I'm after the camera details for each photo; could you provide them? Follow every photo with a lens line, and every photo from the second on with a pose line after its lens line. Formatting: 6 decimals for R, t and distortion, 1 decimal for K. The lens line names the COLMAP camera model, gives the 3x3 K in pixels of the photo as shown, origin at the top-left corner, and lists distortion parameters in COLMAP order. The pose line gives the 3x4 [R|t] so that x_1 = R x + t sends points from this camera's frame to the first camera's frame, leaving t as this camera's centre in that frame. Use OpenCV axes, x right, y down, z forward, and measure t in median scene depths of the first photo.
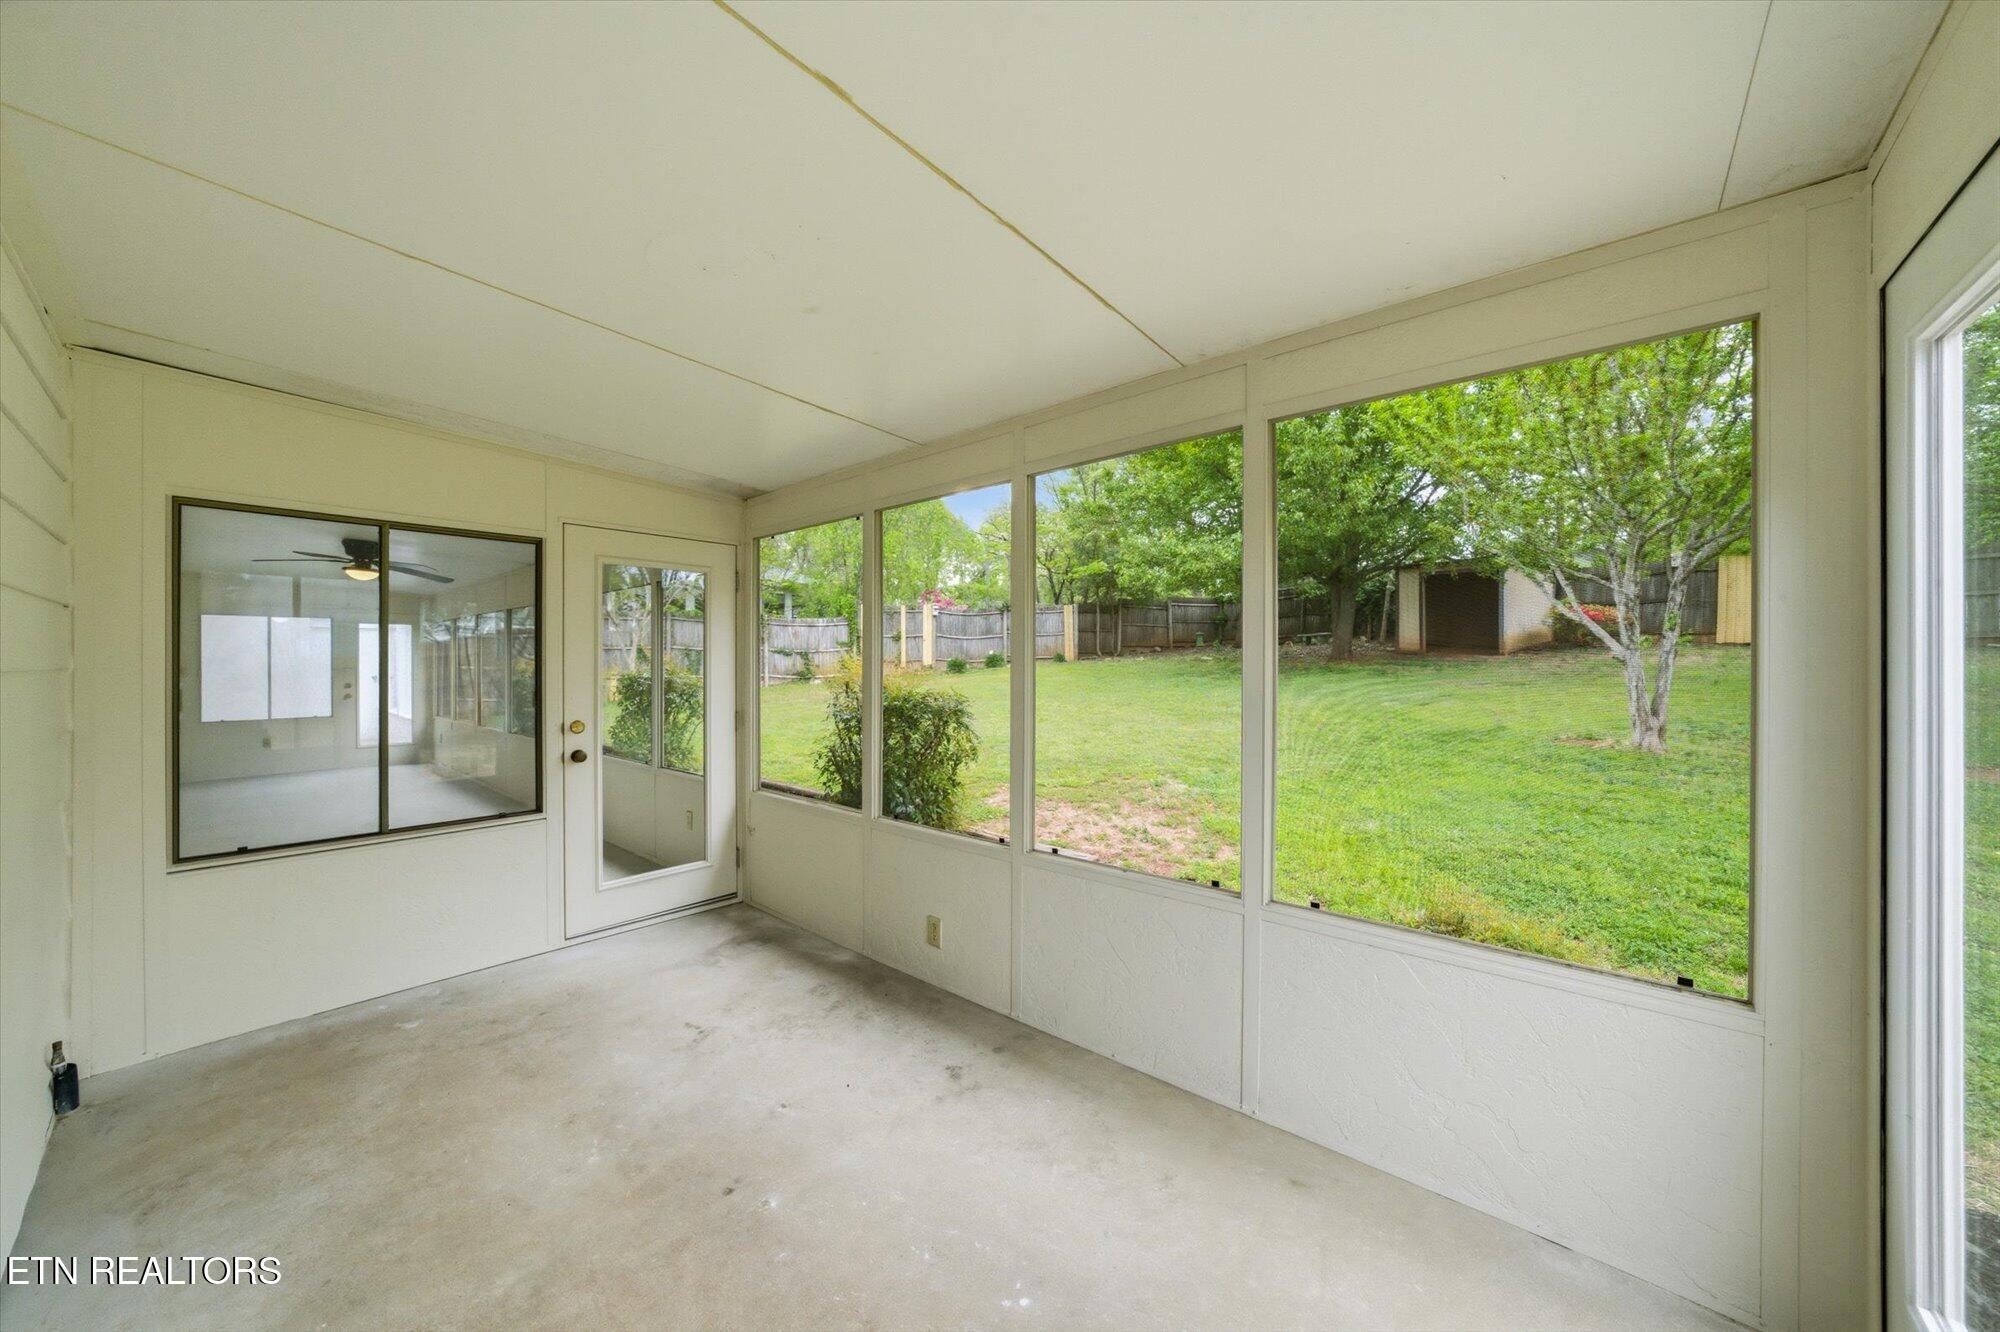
lens RADIAL K [[692.5, 0, 987.3], [0, 692.5, 663.3], [0, 0, 1]] dist [-0.000292, 0.000048]
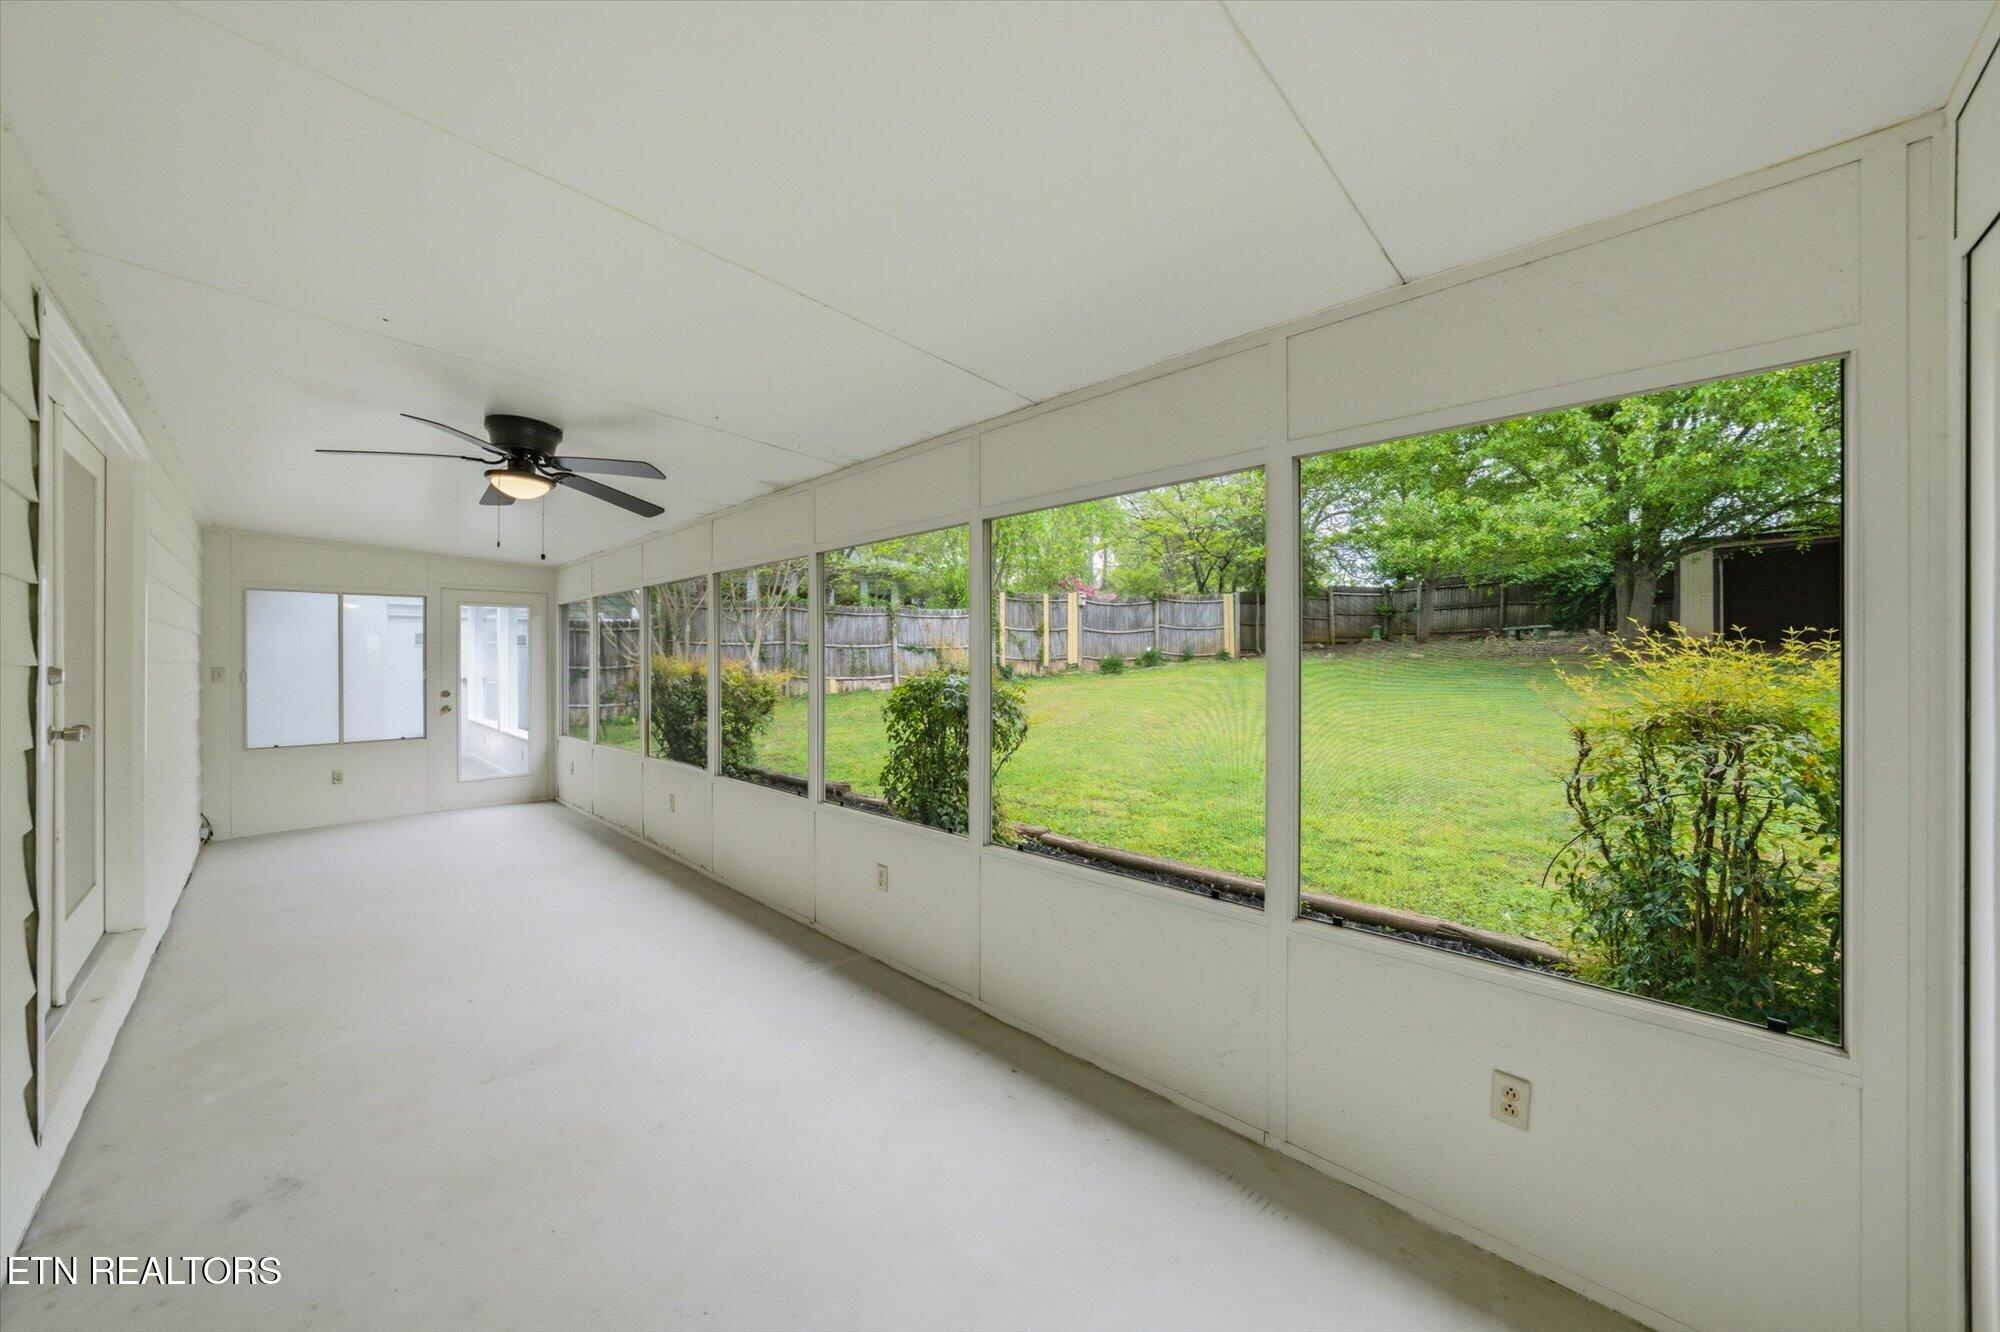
lens RADIAL K [[692.5, 0, 987.3], [0, 692.5, 663.3], [0, 0, 1]] dist [-0.000292, 0.000048]
pose [[0.998952, -0.000861, -0.045772, -0.163617], [0.000941, 0.999998, 0.001723, 0.000172], [0.045770, -0.001765, 0.998950, 0.153175]]
